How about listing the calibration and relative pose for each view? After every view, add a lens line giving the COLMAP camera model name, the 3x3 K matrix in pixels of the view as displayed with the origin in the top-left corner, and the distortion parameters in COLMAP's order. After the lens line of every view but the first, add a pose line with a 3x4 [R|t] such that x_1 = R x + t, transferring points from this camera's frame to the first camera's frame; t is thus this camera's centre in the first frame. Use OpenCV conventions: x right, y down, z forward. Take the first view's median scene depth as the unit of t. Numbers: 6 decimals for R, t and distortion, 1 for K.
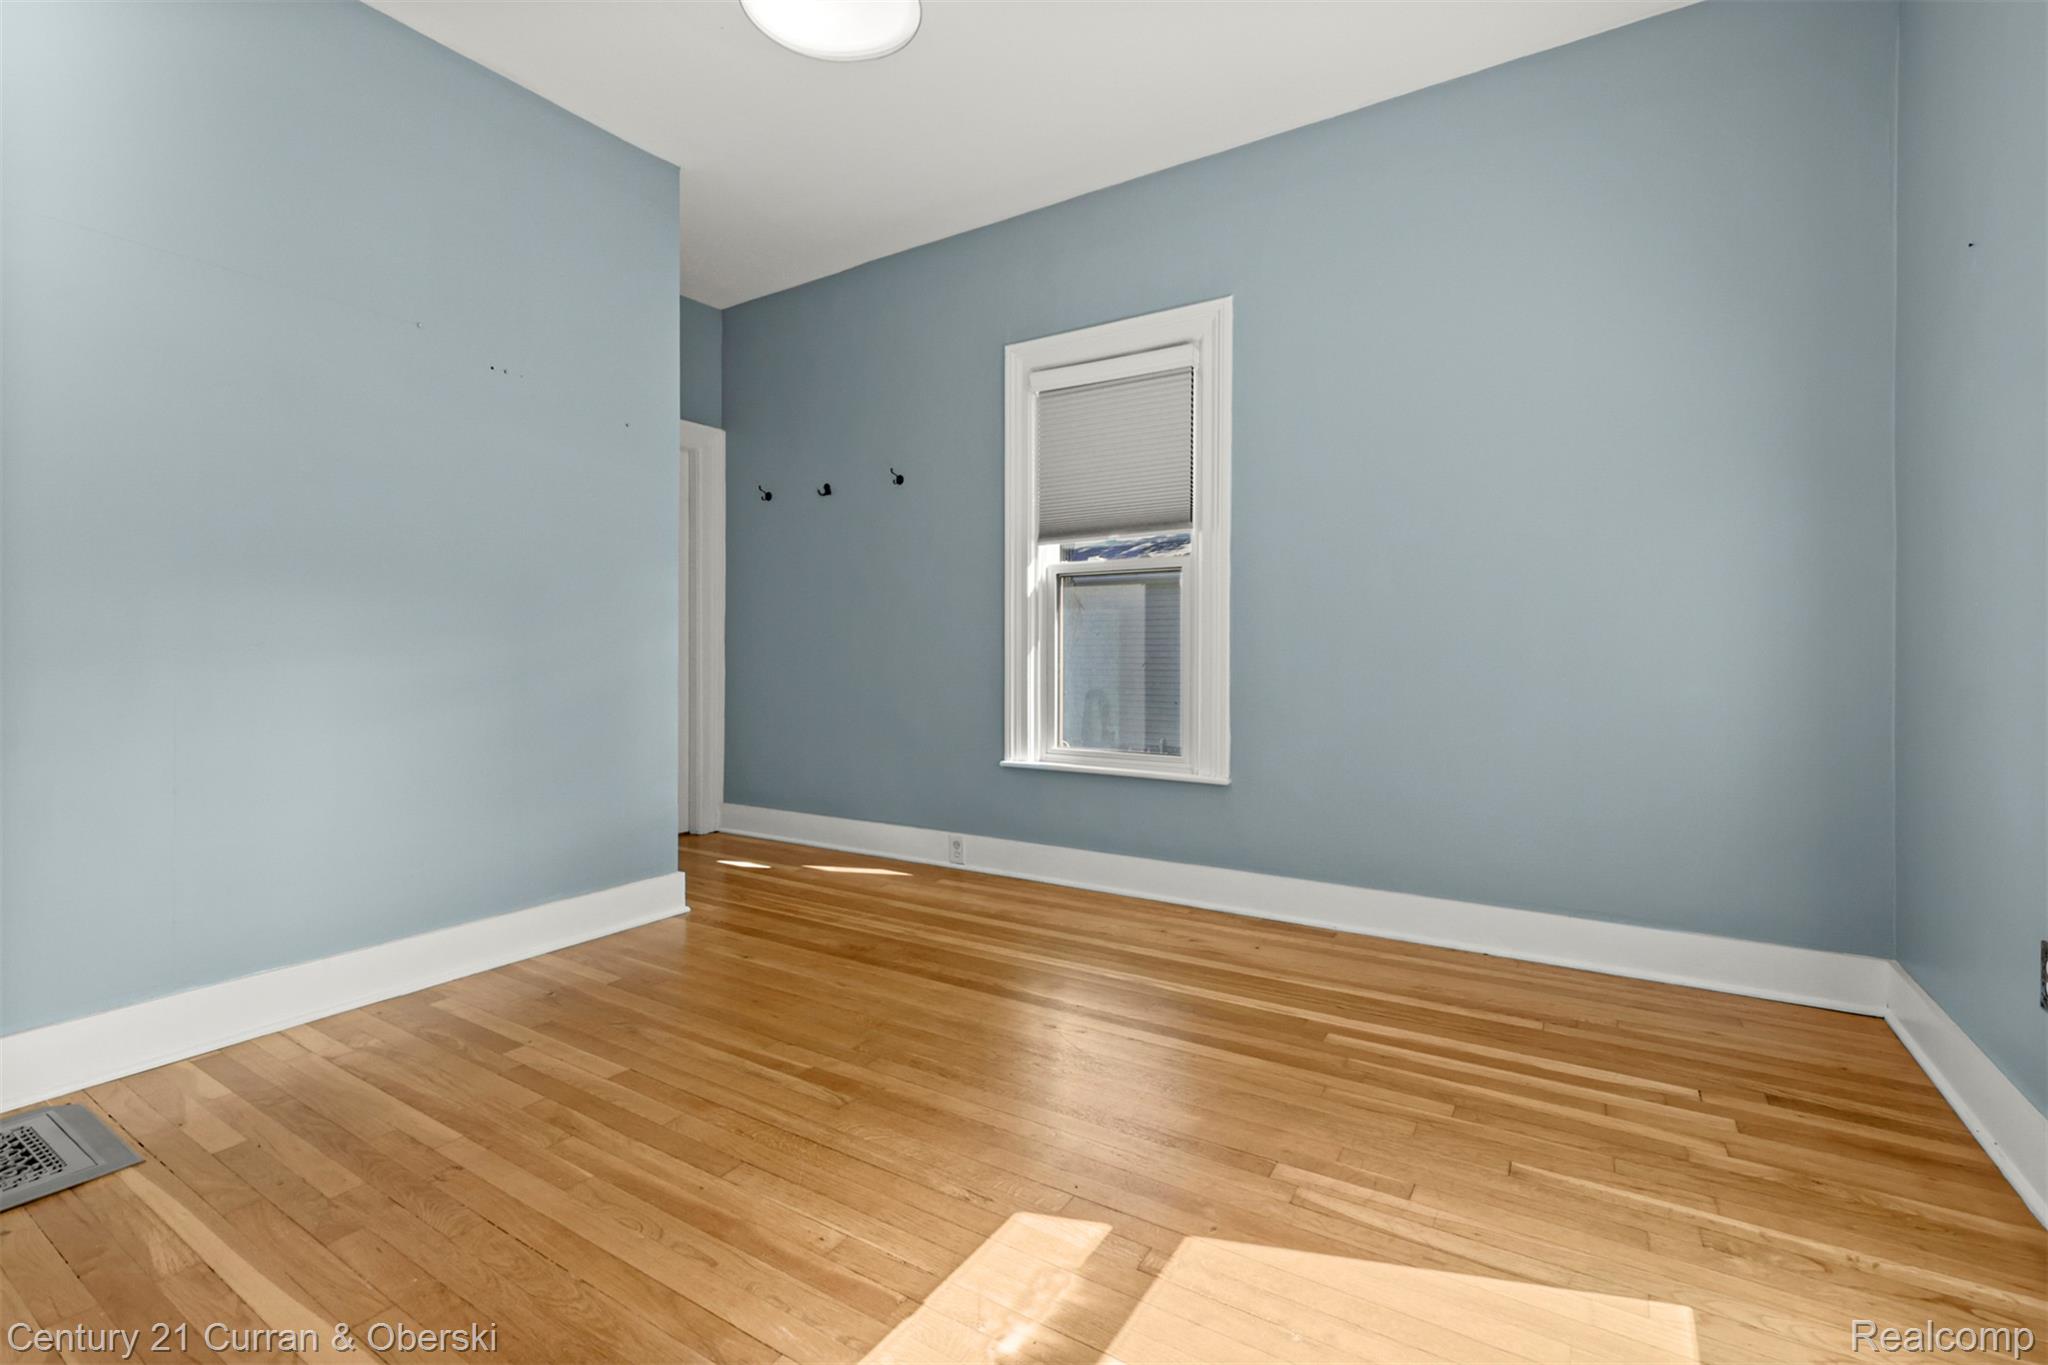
lens RADIAL K [[898.5, 0, 1024.2], [0, 898.5, 662.3], [0, 0, 1]] dist [0.000028, -0.000055]
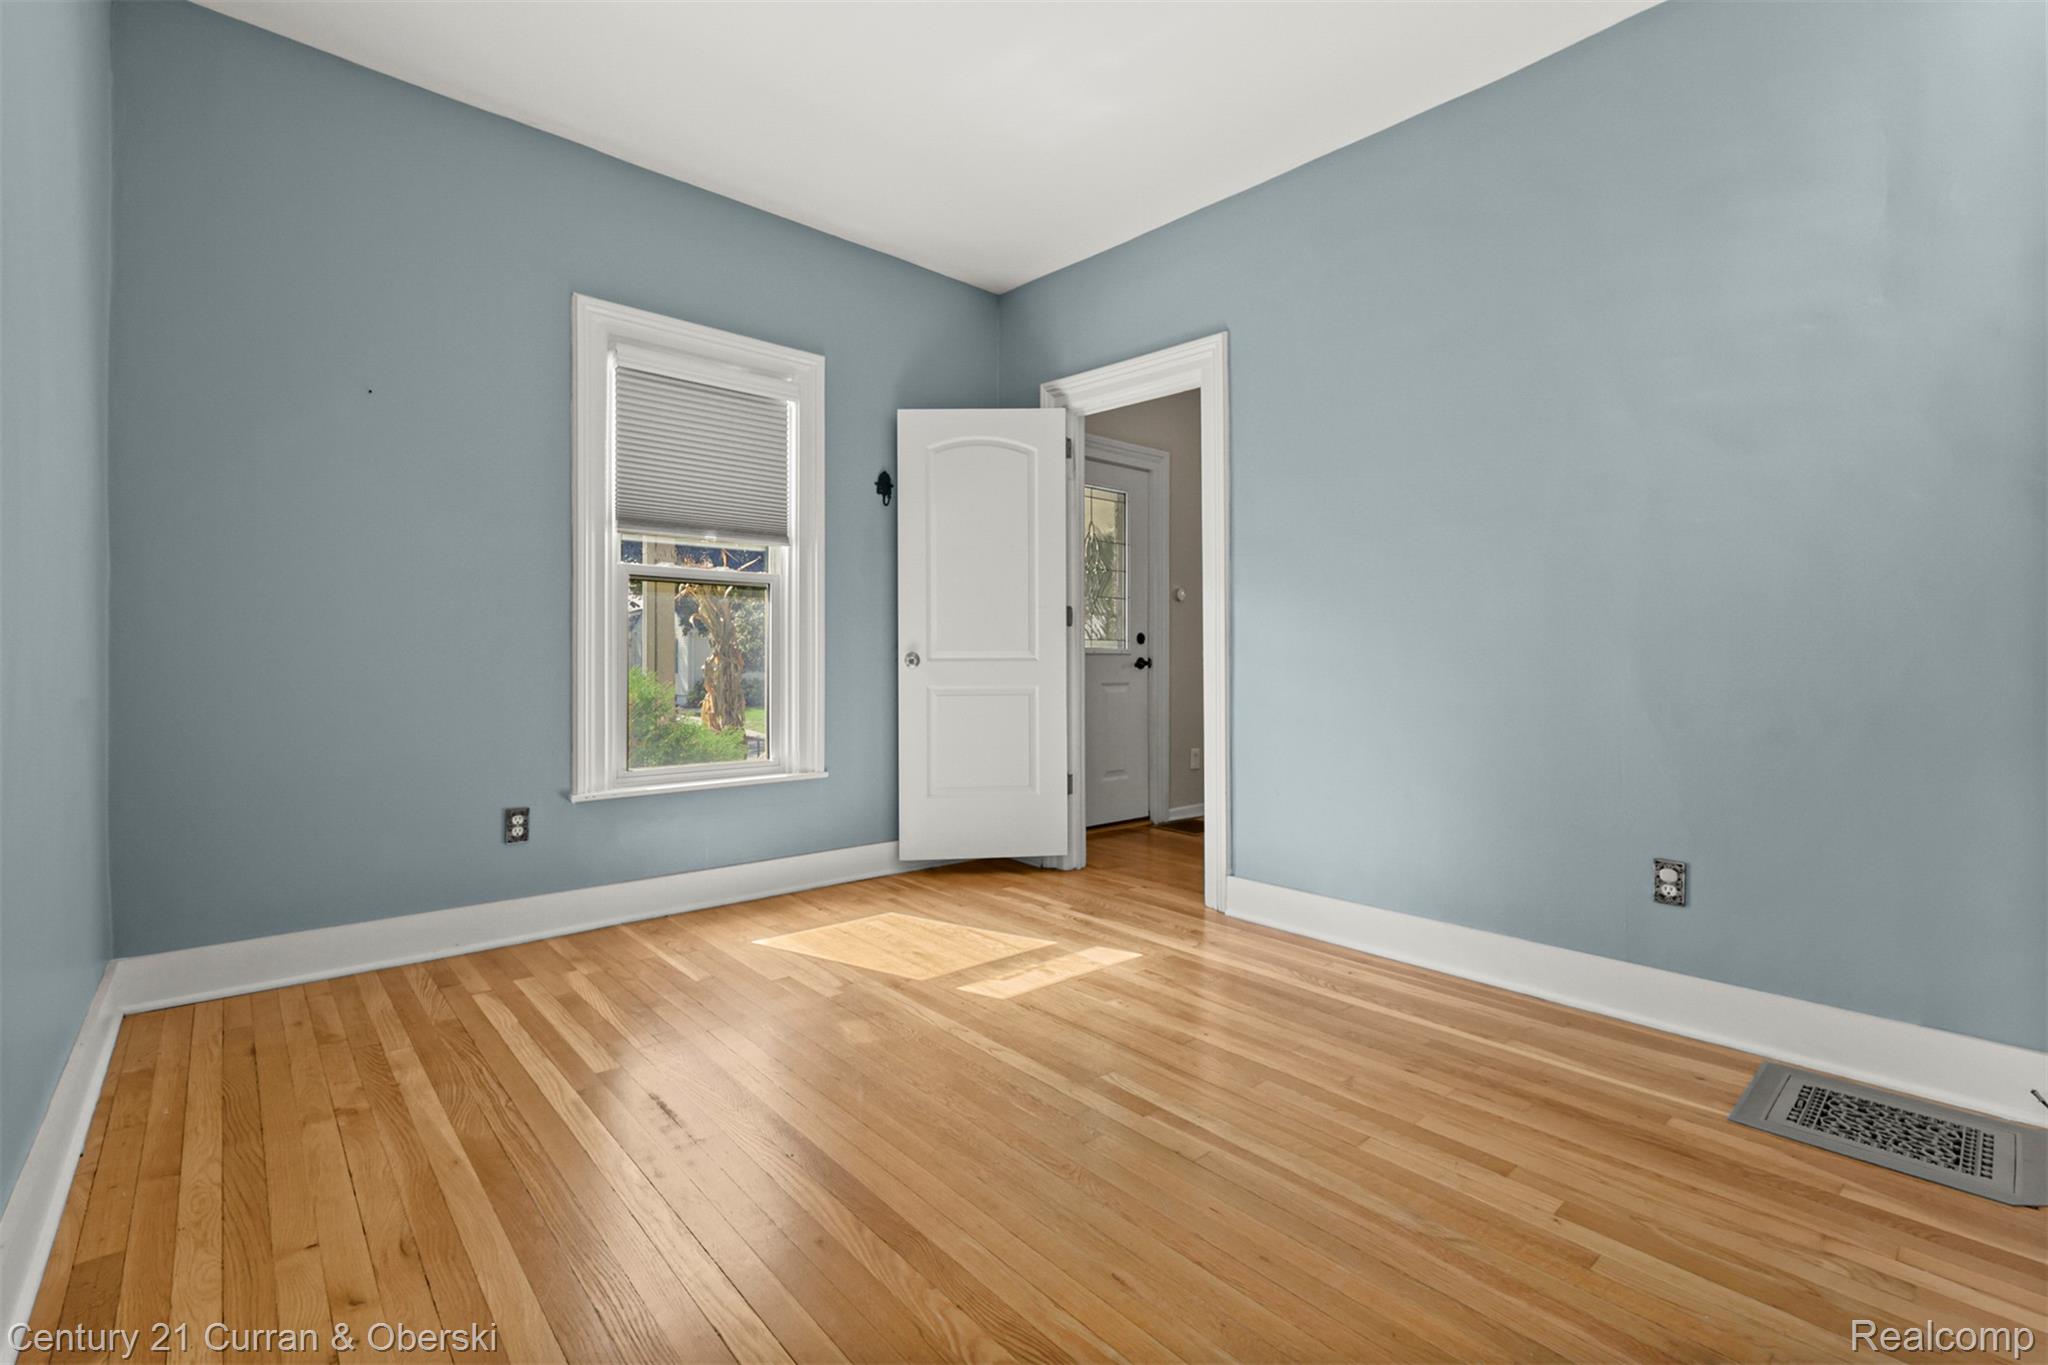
lens RADIAL K [[898.5, 0, 1024.2], [0, 898.5, 662.3], [0, 0, 1]] dist [0.000028, -0.000055]
pose [[-0.959831, -0.000200, 0.280580, -0.387914], [0.002434, 0.999956, 0.009039, -0.021593], [-0.280569, 0.009359, -0.959788, 1.979070]]
